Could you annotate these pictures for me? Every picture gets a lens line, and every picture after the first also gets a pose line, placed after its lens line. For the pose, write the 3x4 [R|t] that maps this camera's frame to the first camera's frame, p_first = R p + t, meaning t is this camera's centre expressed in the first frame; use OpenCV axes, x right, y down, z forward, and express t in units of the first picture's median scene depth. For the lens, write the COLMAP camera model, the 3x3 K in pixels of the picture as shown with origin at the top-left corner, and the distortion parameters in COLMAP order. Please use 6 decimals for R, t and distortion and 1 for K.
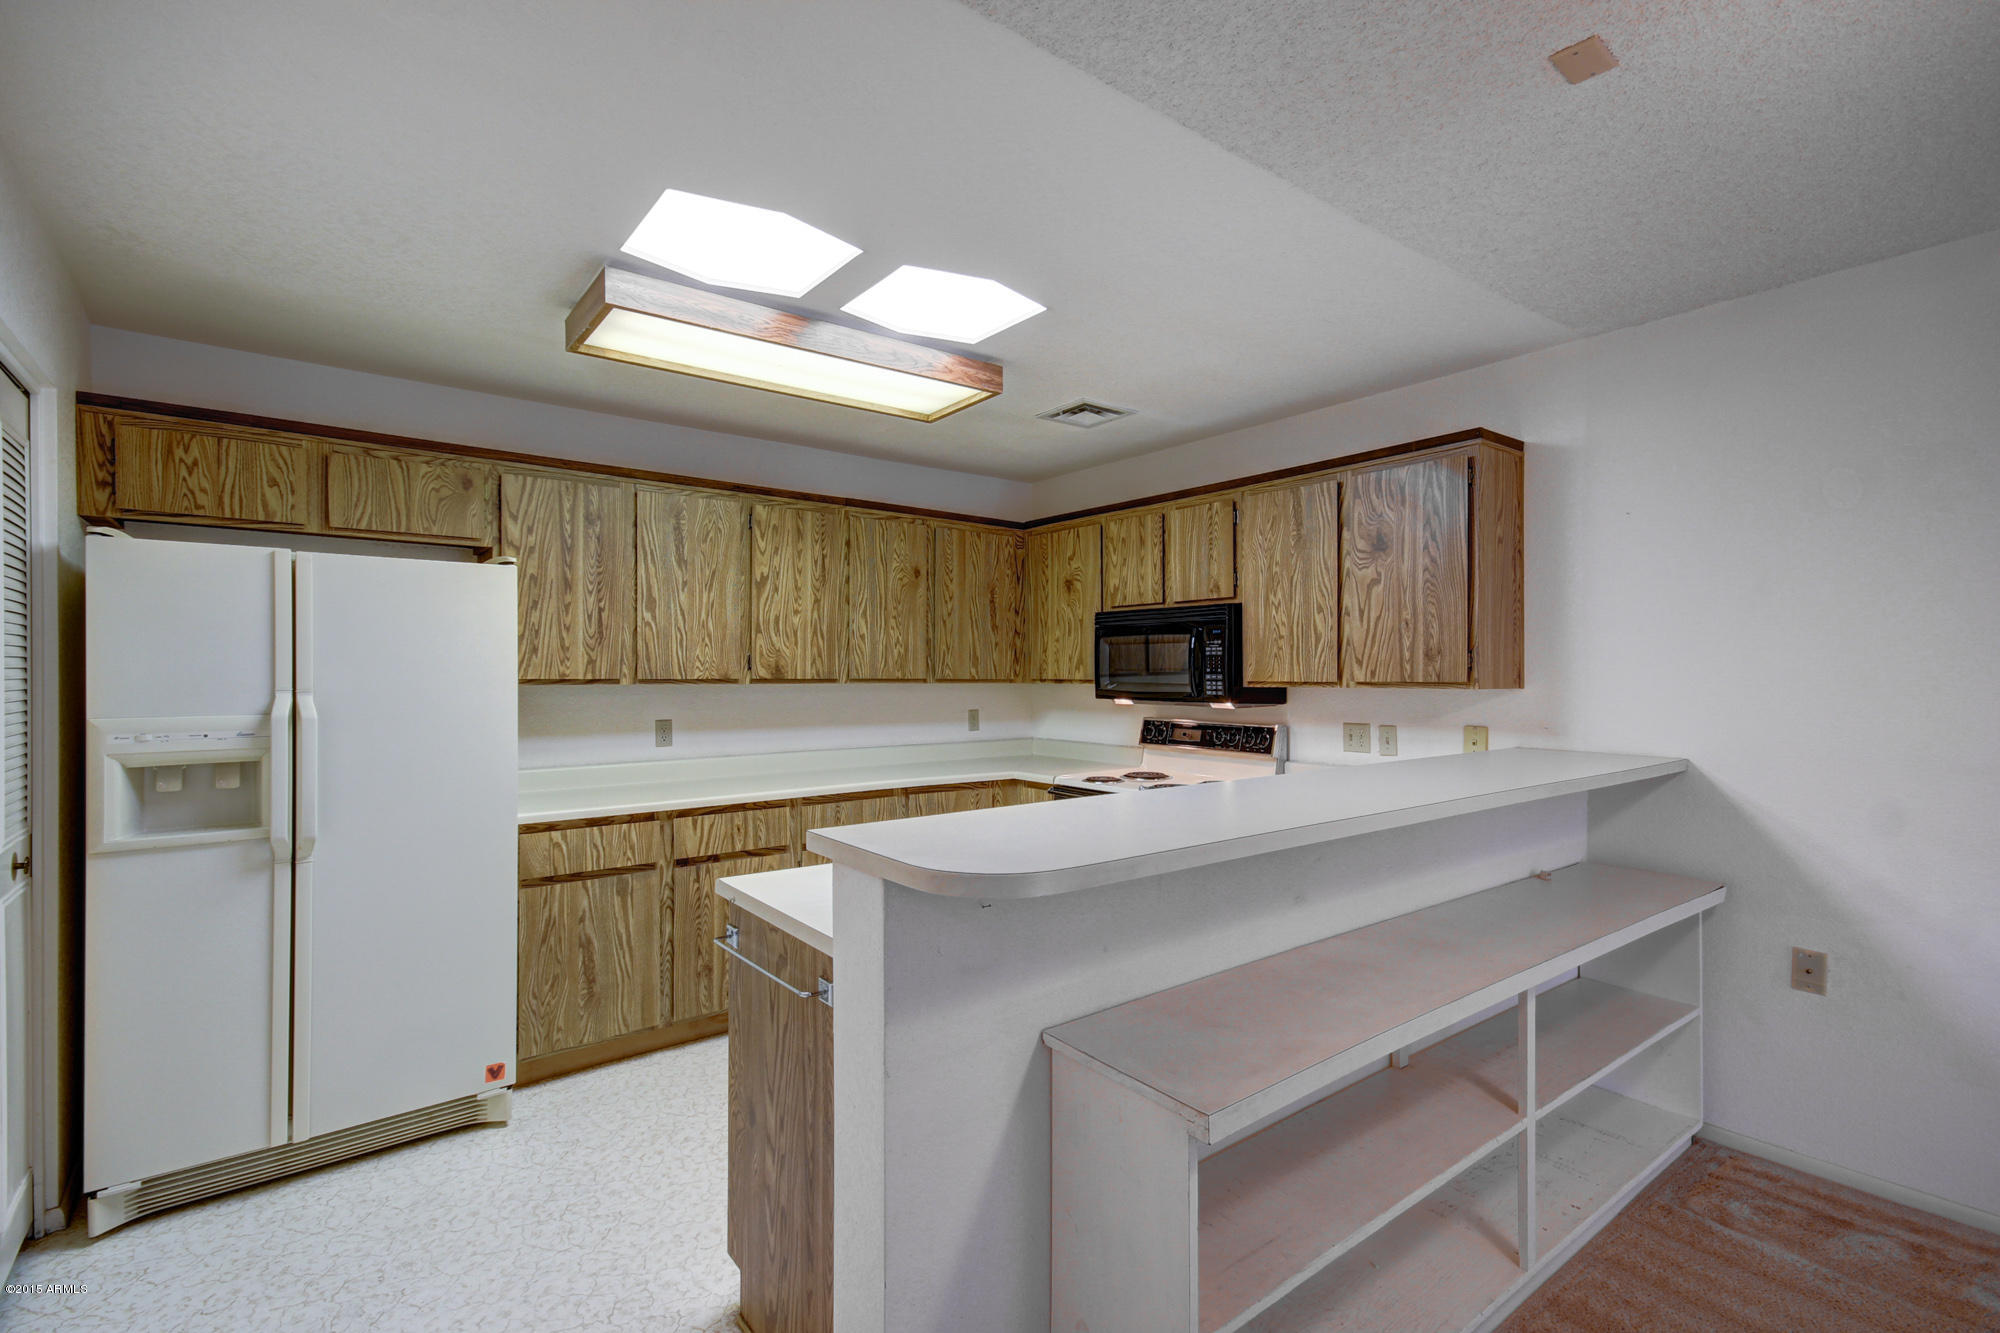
lens RADIAL K [[919.6, 0, 1002.1], [0, 919.6, 668.5], [0, 0, 1]] dist [-0.001824, -0.000221]
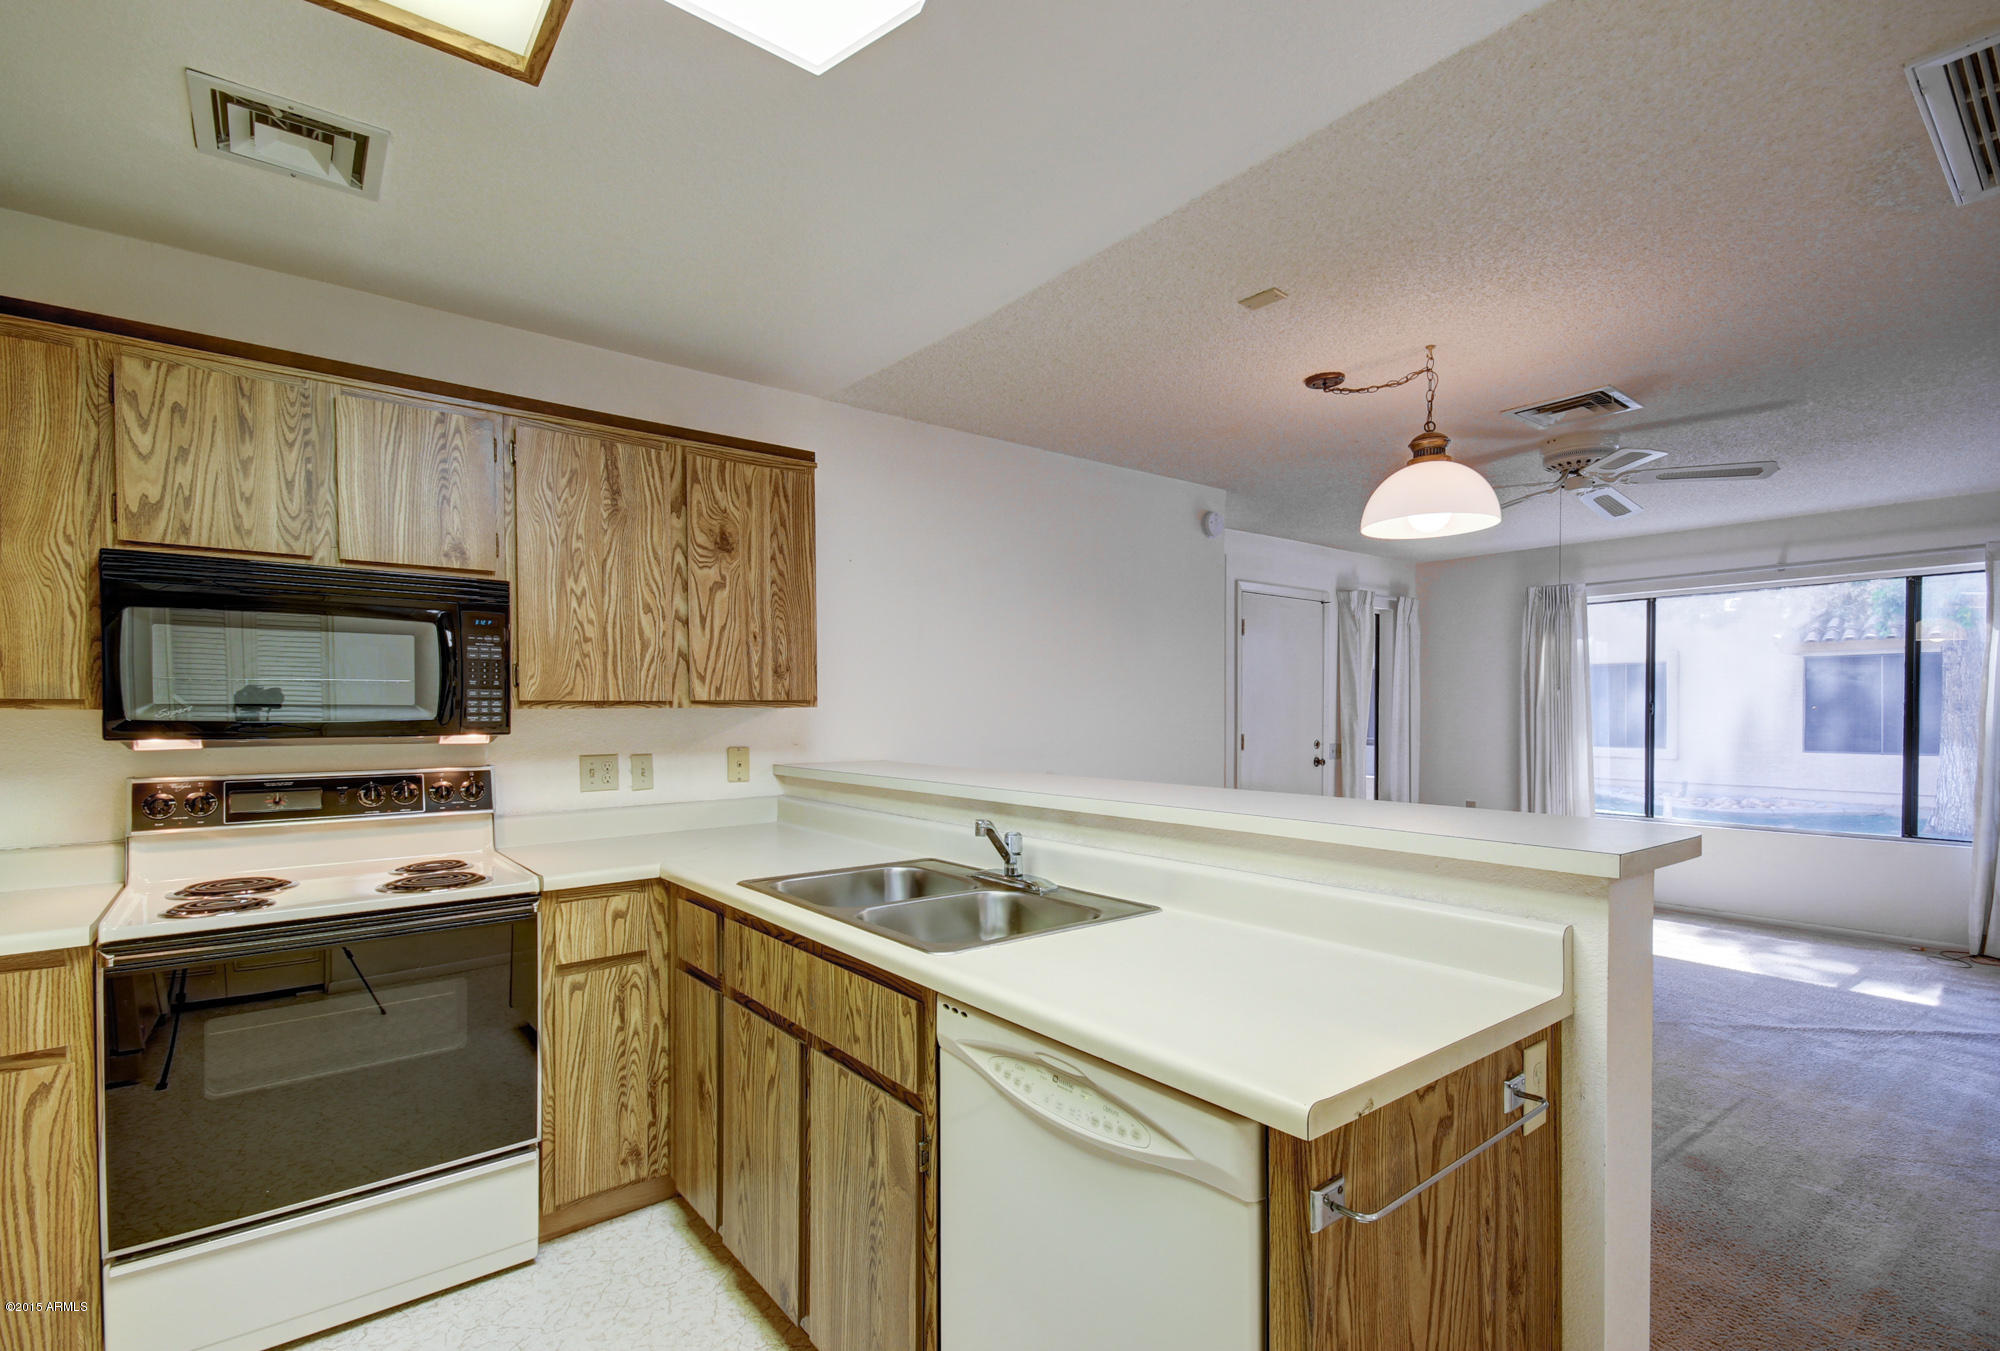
lens RADIAL K [[924.1, 0, 1026.1], [0, 924.1, 717.1], [0, 0, 1]] dist [0.015668, 0.000305]
pose [[-0.039578, -0.008785, 0.999178, -0.461698], [0.000750, 0.999961, 0.008821, 0.021804], [-0.999216, 0.001099, -0.039570, 0.706589]]
